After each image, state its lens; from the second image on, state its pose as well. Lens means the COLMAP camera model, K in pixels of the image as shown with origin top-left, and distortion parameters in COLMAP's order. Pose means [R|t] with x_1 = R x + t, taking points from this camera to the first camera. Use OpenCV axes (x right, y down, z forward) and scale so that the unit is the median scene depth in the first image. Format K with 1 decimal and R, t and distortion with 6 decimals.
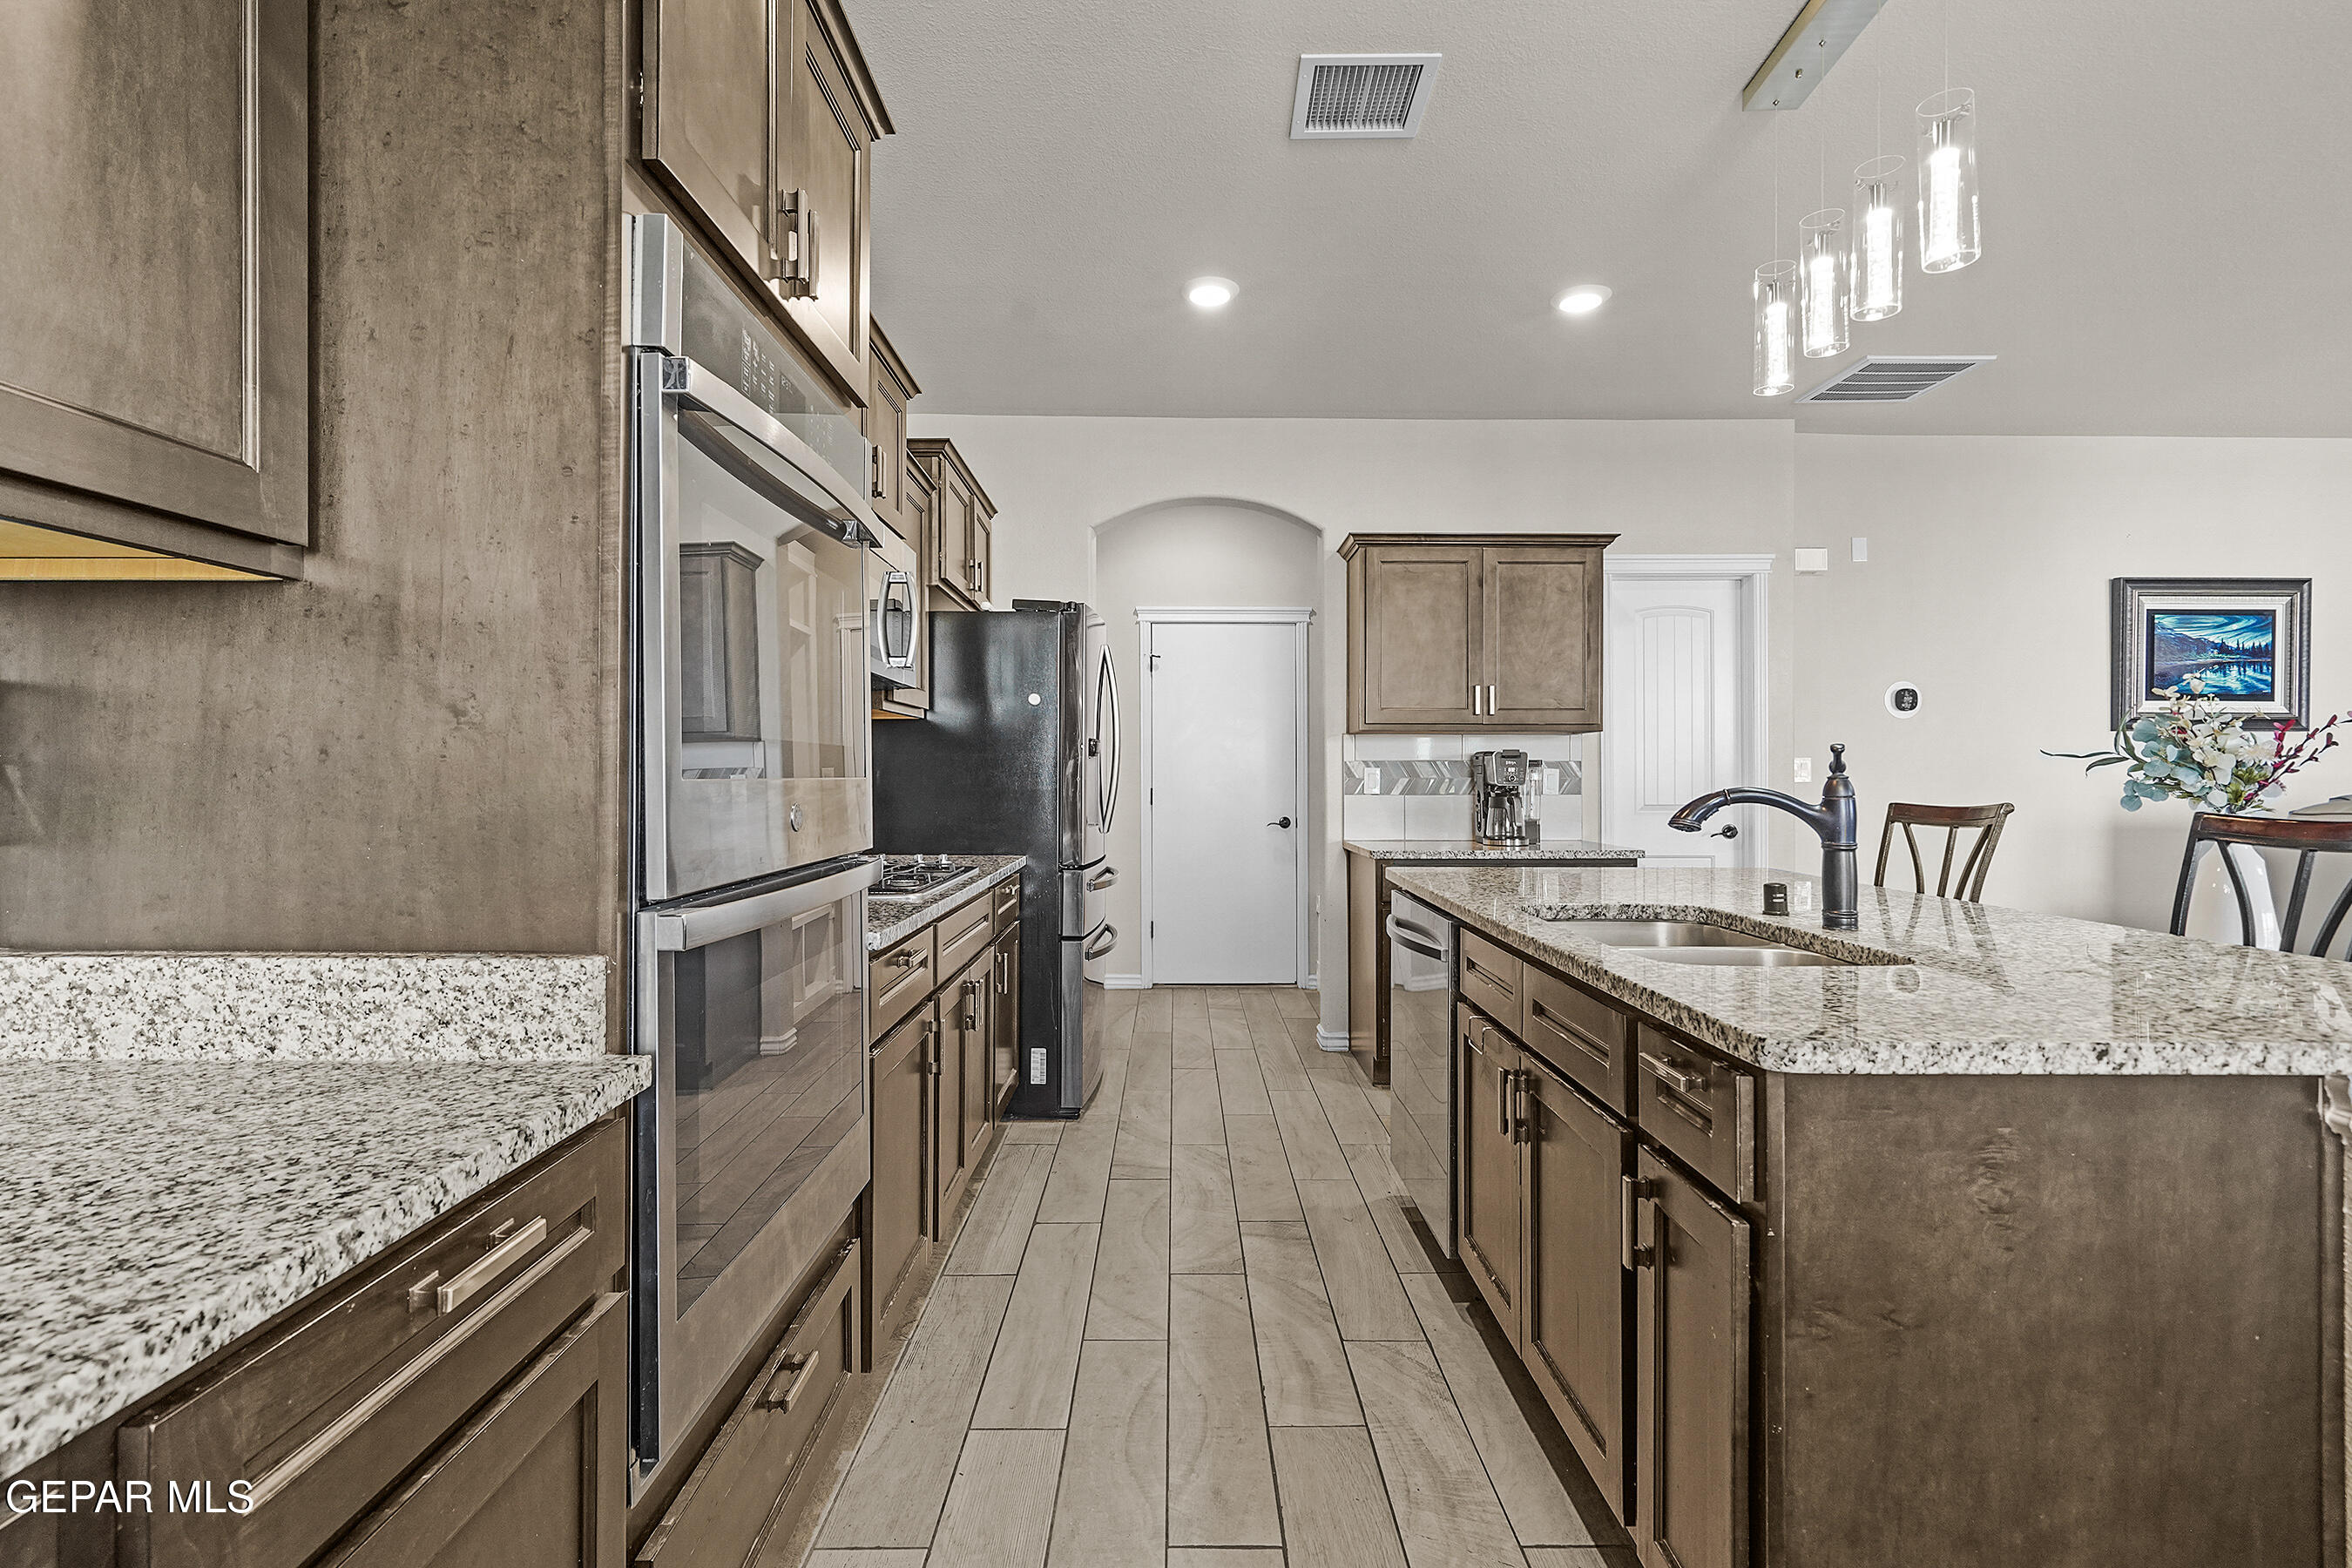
lens RADIAL K [[1083.8, 0, 1176.0], [0, 1083.8, 779.9], [0, 0, 1]] dist [-0.000061, 0.000462]
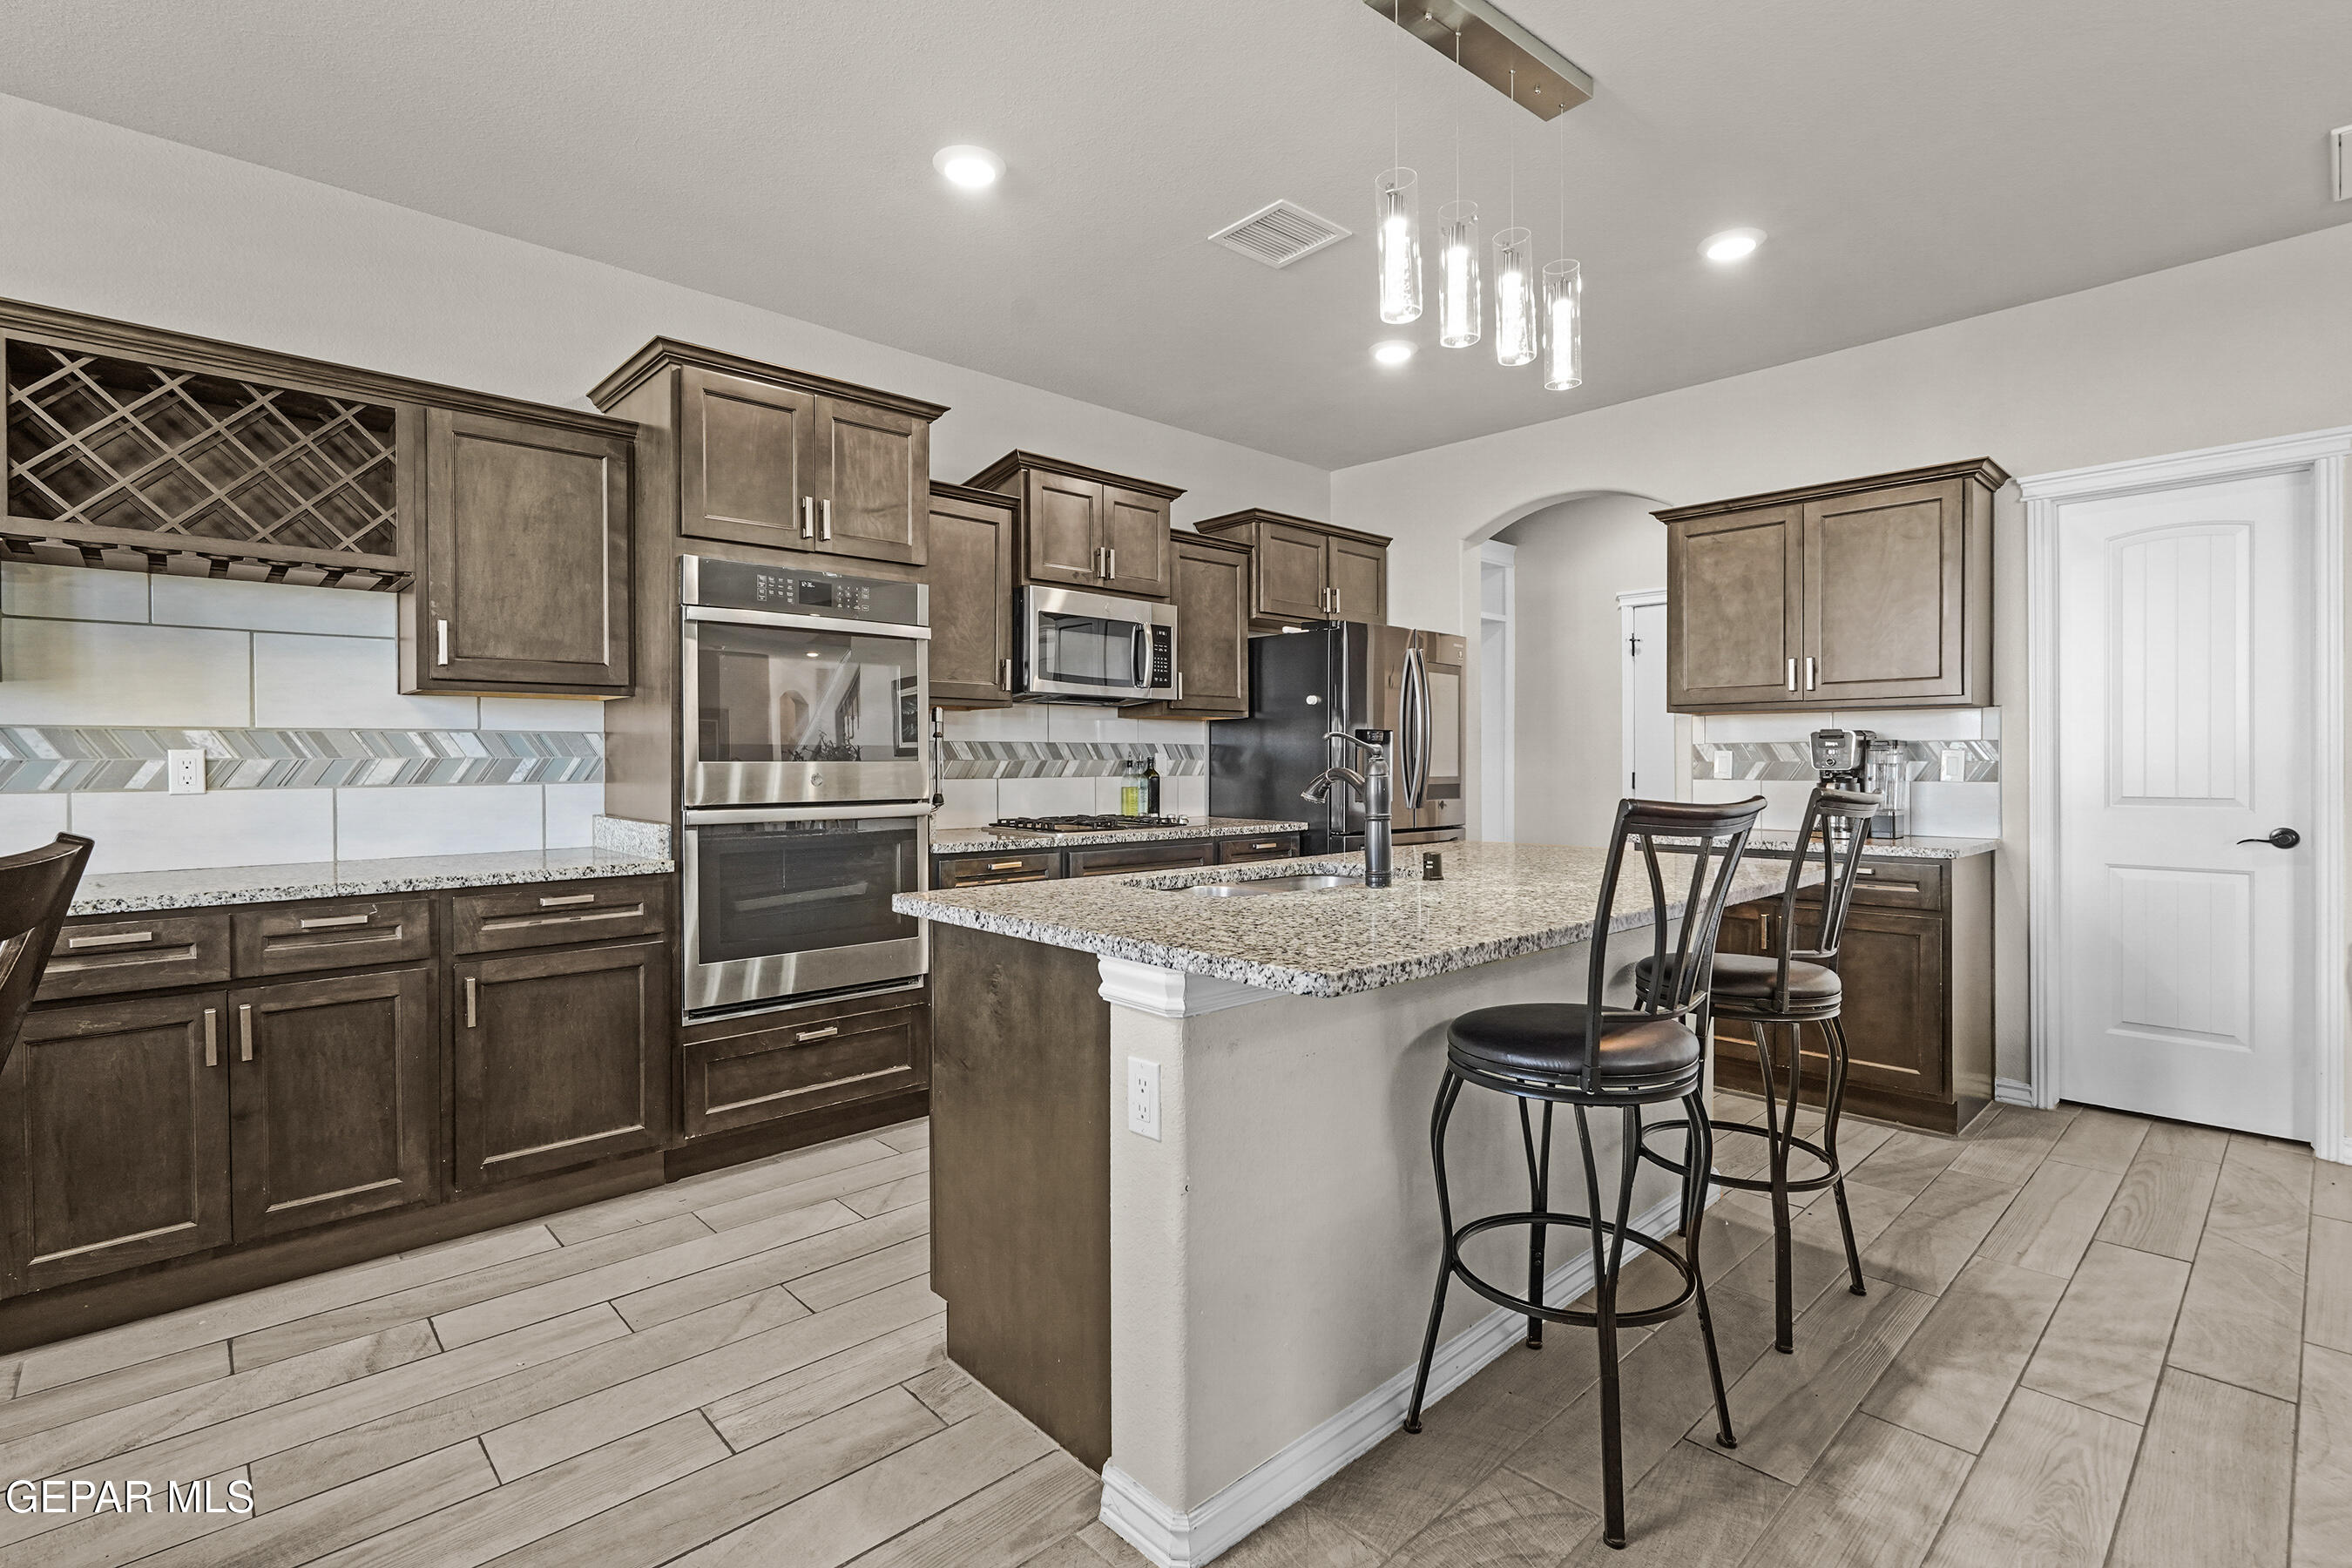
lens RADIAL K [[1087.8, 0, 1168.4], [0, 1087.8, 766.0], [0, 0, 1]] dist [-0.002603, 0.000253]
pose [[0.677172, 0.001011, -0.735824, 0.524270], [-0.001181, 0.999999, 0.000288, 0.002095], [0.735824, 0.000674, 0.677173, 0.010010]]
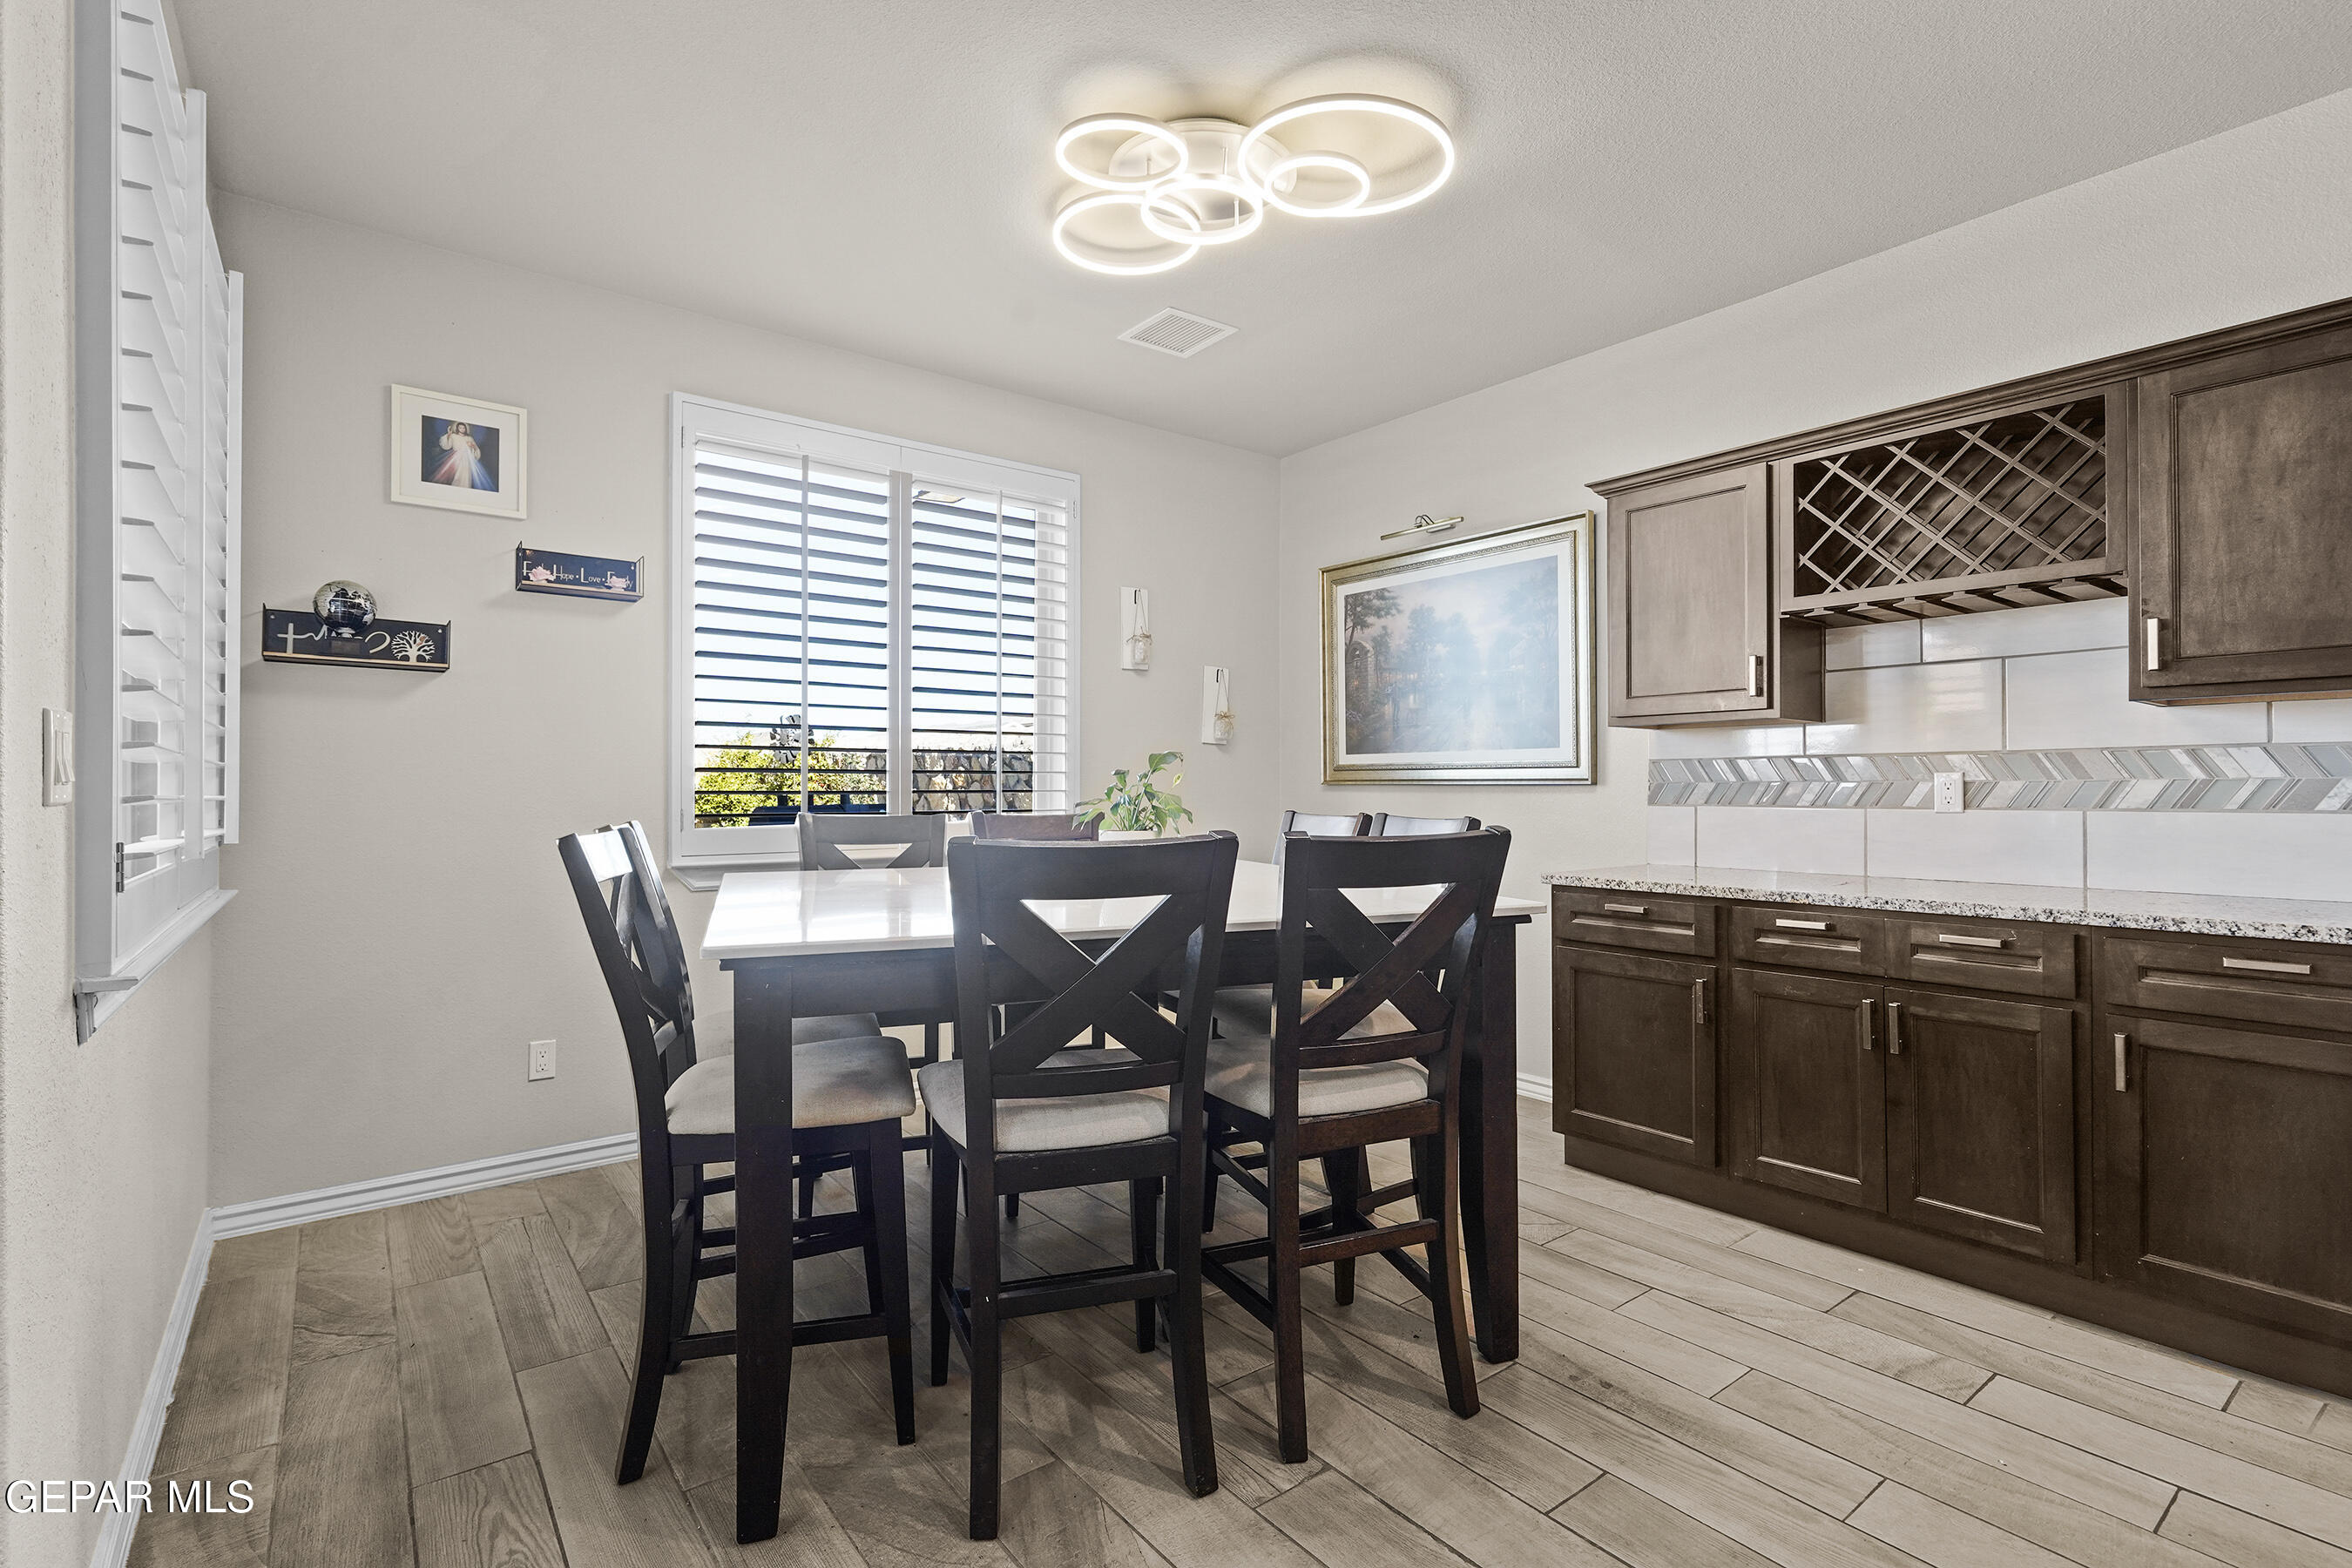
lens RADIAL K [[1083.8, 0, 1176.0], [0, 1083.8, 779.9], [0, 0, 1]] dist [-0.000061, 0.000462]
pose [[-0.795508, -0.006053, -0.605913, 0.495658], [-0.004954, 0.999982, -0.003485, 0.003089], [0.605923, 0.000229, -0.795523, 0.242389]]
